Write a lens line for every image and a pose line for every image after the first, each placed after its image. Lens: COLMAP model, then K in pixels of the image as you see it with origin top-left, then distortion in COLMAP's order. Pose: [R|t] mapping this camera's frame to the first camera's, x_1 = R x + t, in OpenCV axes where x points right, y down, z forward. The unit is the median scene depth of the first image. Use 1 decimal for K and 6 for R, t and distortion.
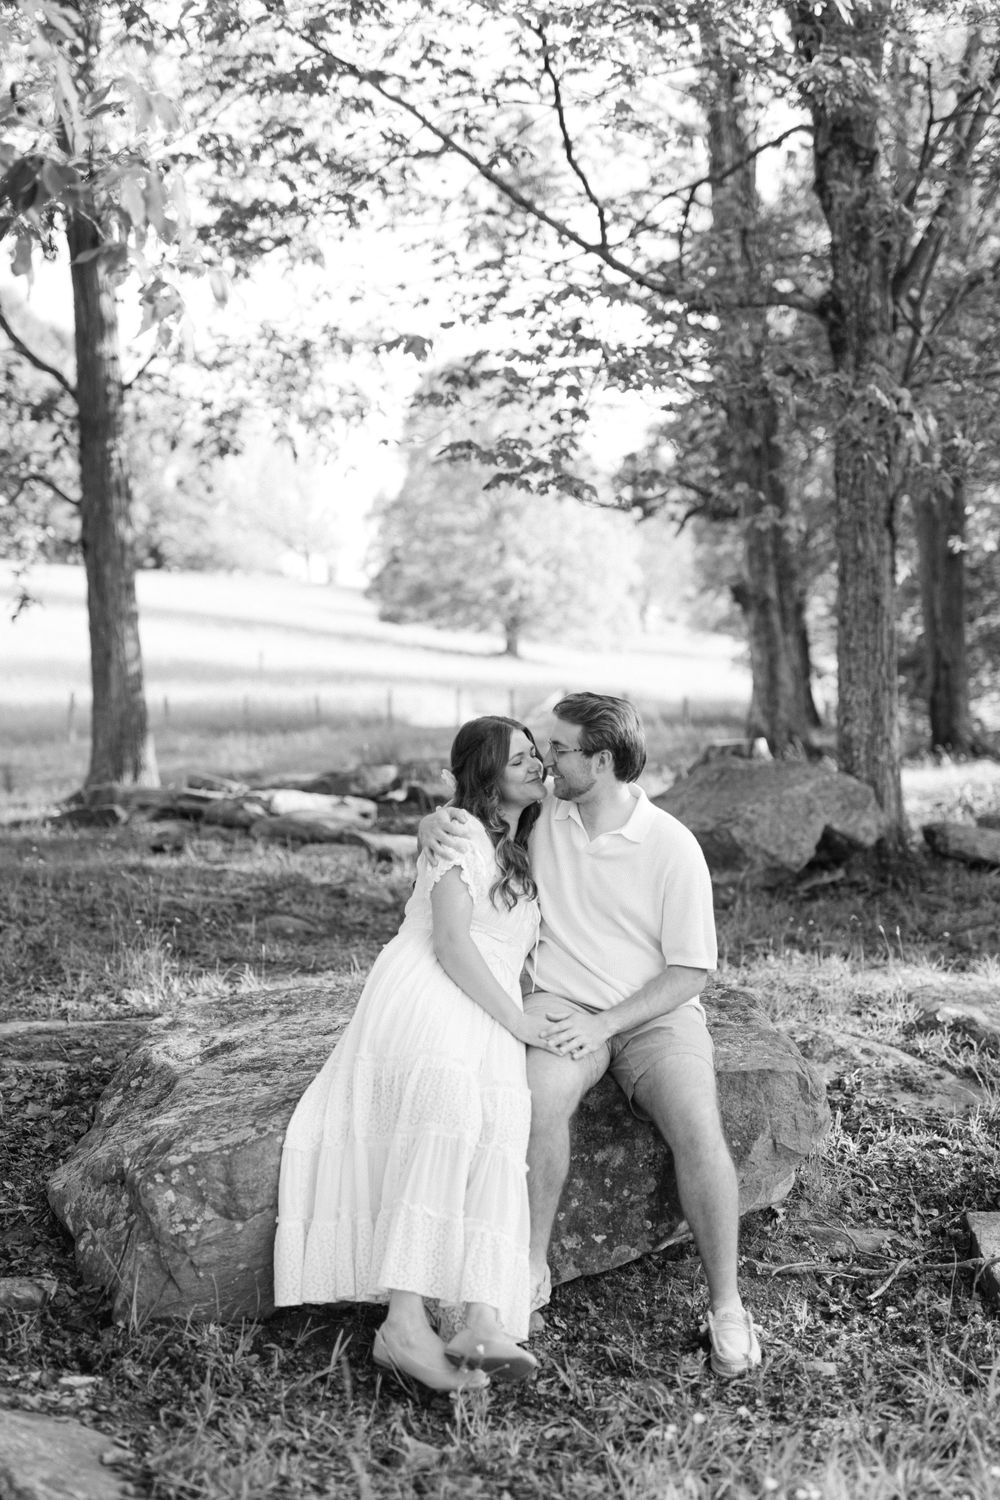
lens RADIAL K [[2096.9, 0, 500.0], [0, 2096.9, 750.0], [0, 0, 1]] dist [0.020857, 0.017816]
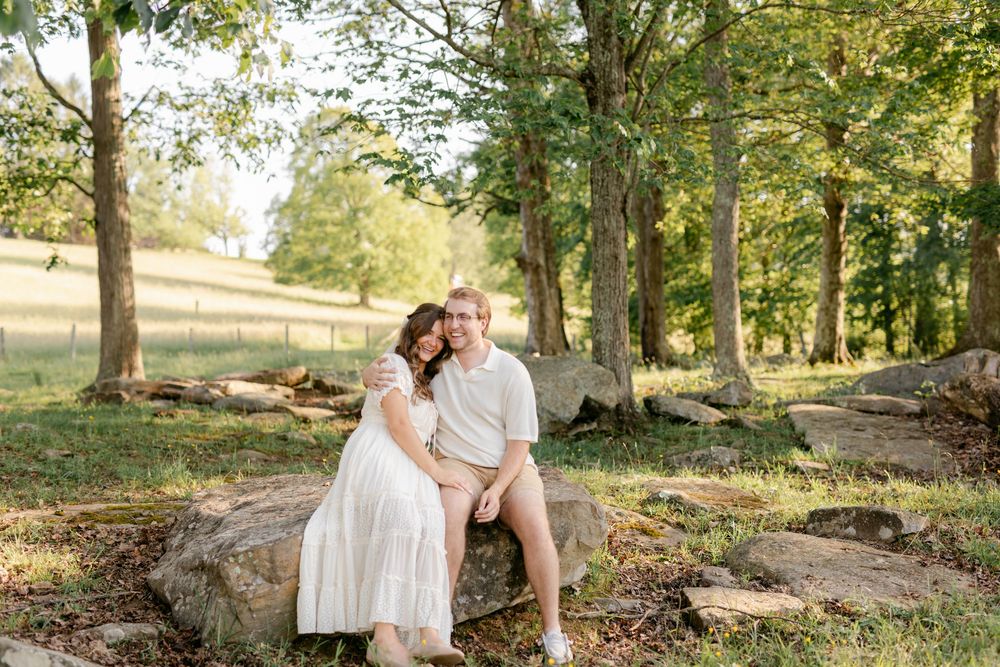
lens RADIAL K [[1397.9, 0, 500.0], [0, 1397.9, 333.5], [0, 0, 1]] dist [0.020857, 0.017816]
pose [[0.994542, 0.003804, 0.104269, -0.024414], [-0.000986, 0.999633, -0.027064, 0.018656], [-0.104333, 0.026814, 0.994181, -0.070637]]
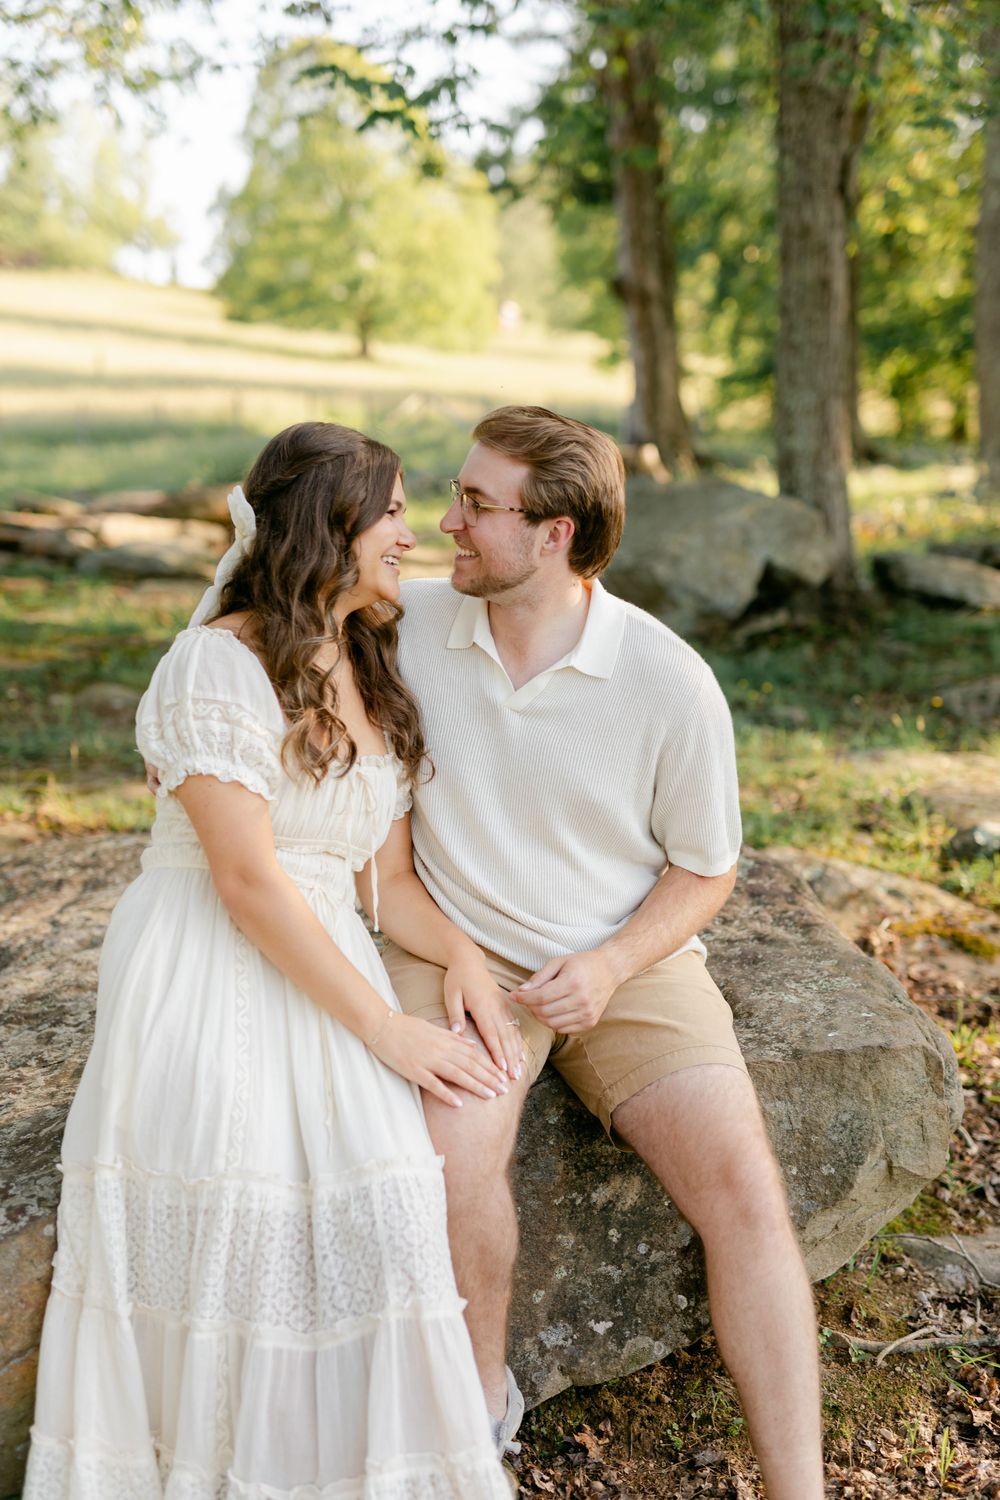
lens RADIAL K [[2111.6, 0, 500.0], [0, 2111.6, 750.0], [0, 0, 1]] dist [0.006963, 0.015917]
pose [[0.997571, -0.020095, 0.066699, -0.008018], [0.010677, 0.990282, 0.138664, -0.006944], [-0.068838, -0.137615, 0.988091, 0.179216]]
